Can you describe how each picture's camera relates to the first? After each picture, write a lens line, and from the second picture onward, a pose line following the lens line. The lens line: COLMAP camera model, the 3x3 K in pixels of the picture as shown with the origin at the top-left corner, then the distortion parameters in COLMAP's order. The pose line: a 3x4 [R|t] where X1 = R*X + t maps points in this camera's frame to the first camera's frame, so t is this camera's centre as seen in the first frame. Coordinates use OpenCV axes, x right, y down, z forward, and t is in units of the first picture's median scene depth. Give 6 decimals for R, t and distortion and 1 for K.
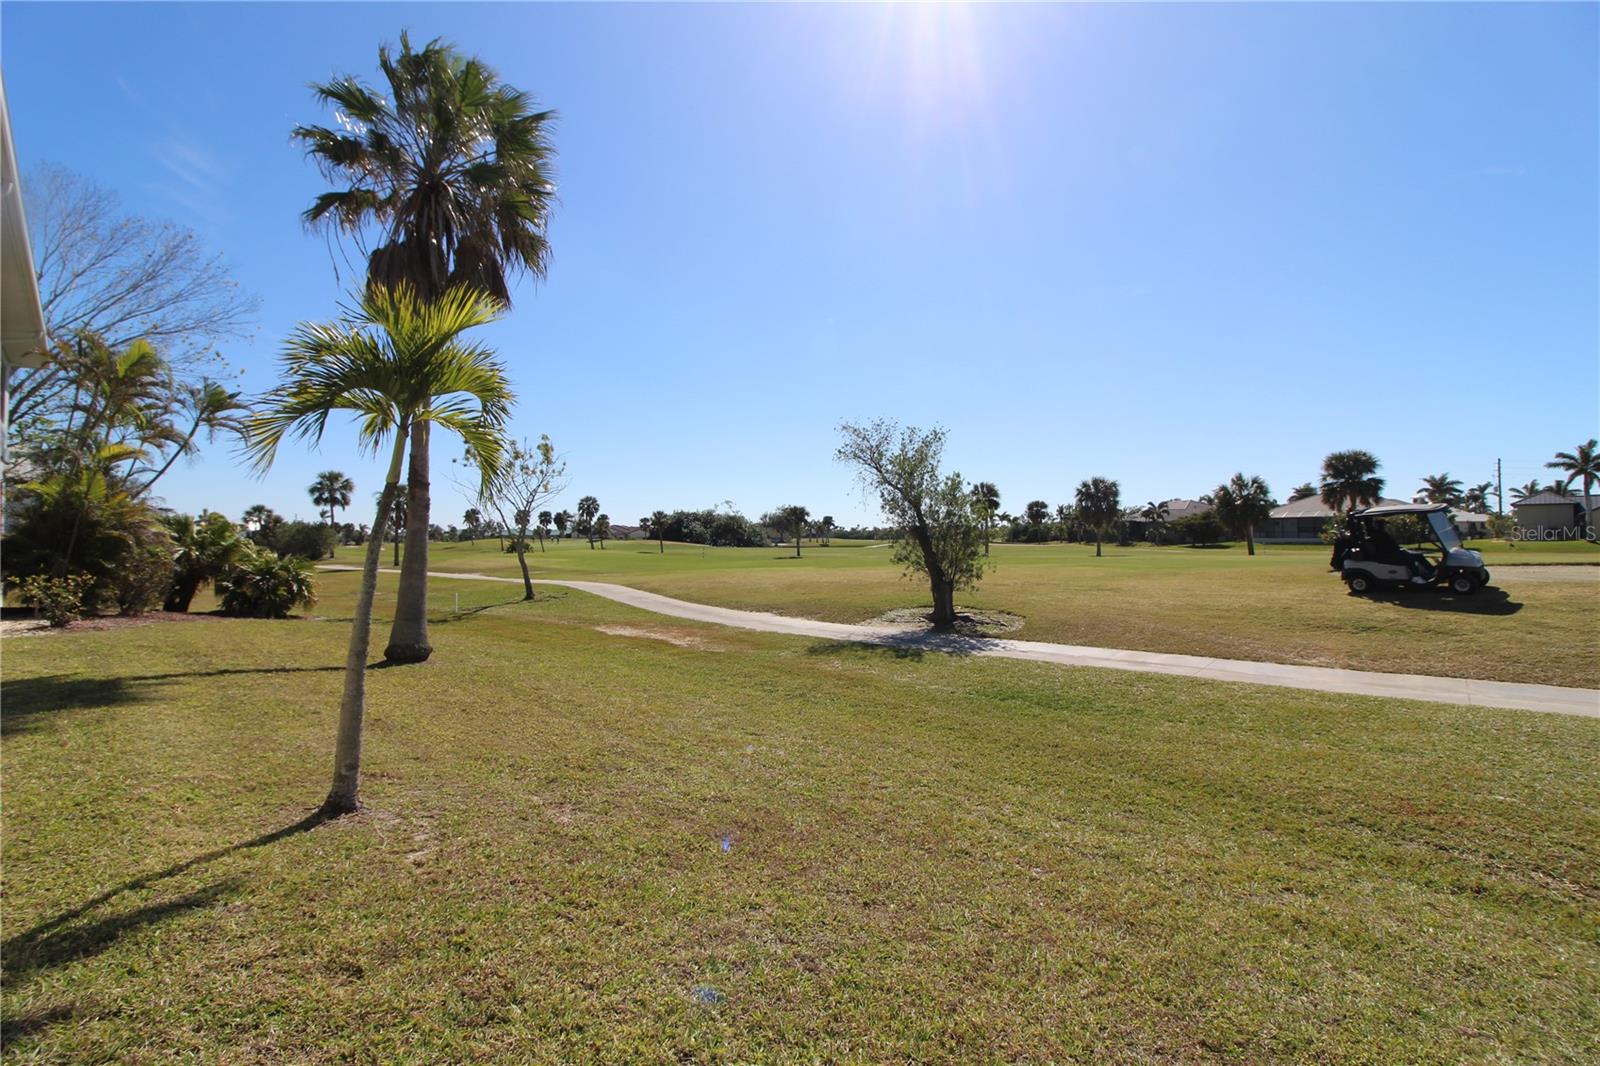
lens RADIAL K [[734.9, 0, 794.1], [0, 734.9, 533.3], [0, 0, 1]] dist [-0.006460, -0.009963]
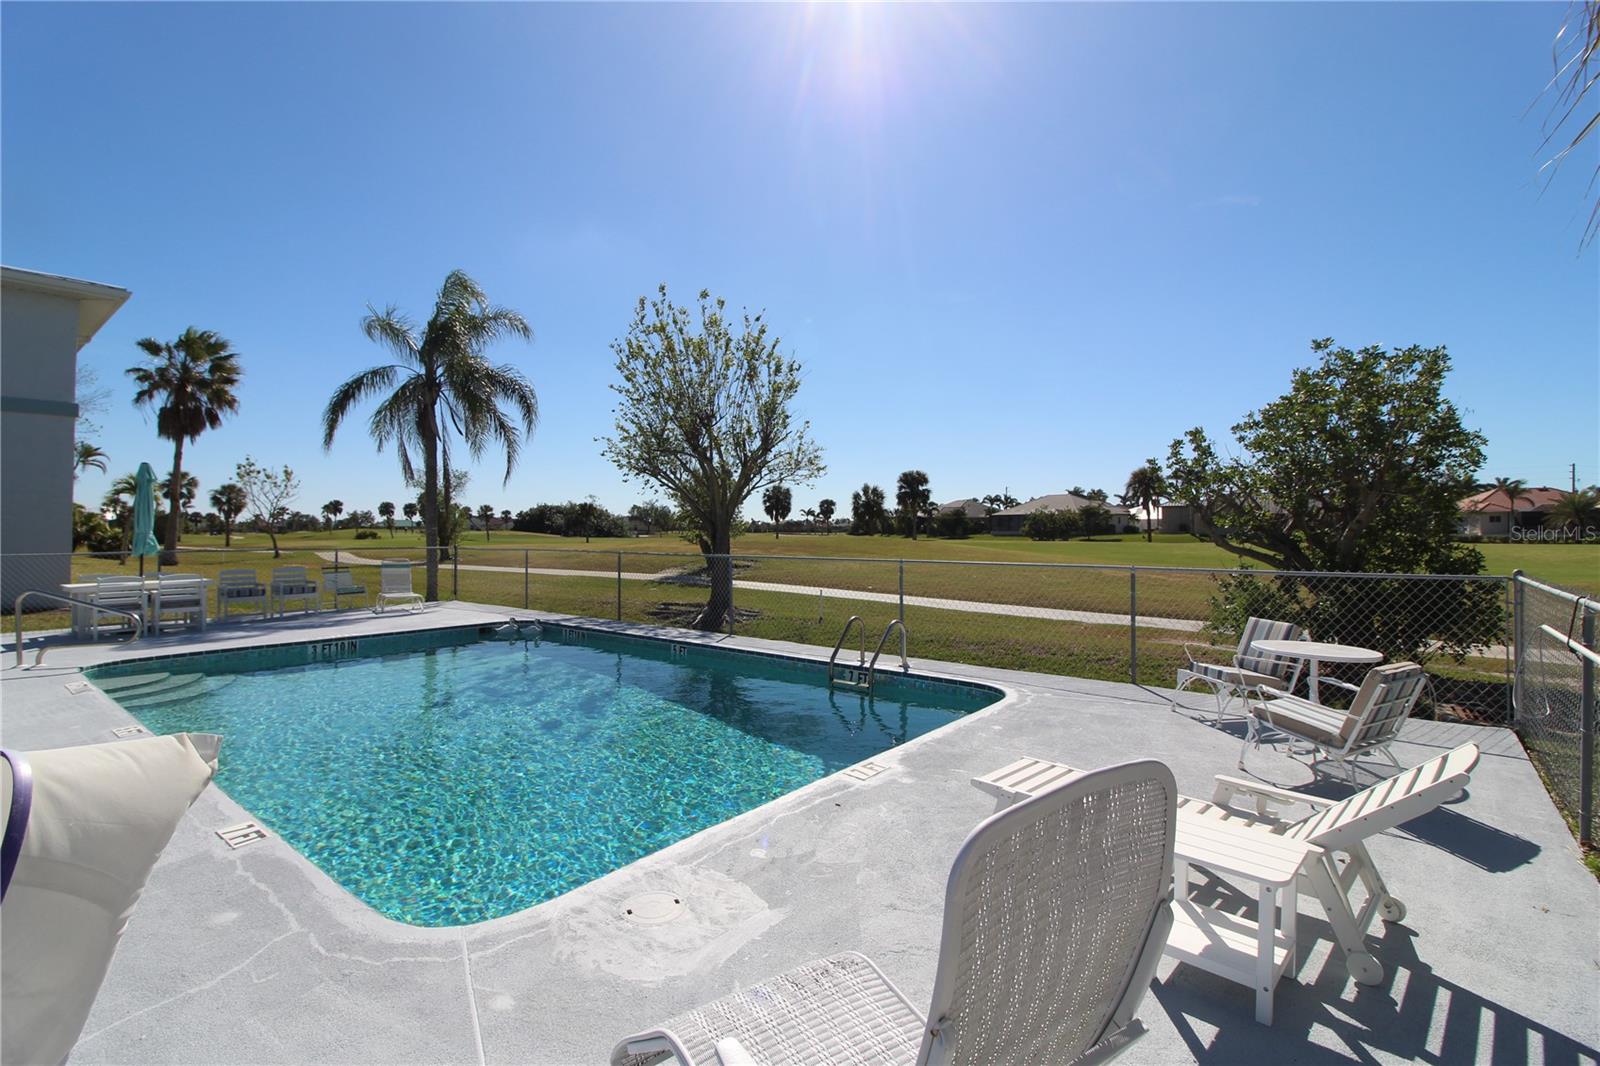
lens RADIAL K [[734.9, 0, 810.9], [0, 734.9, 530.7], [0, 0, 1]] dist [-0.006460, -0.009963]
pose [[0.991272, 0.004859, 0.131744, 0.346313], [-0.005531, 0.999973, 0.004736, 0.004906], [-0.131718, -0.005424, 0.991272, -0.465969]]
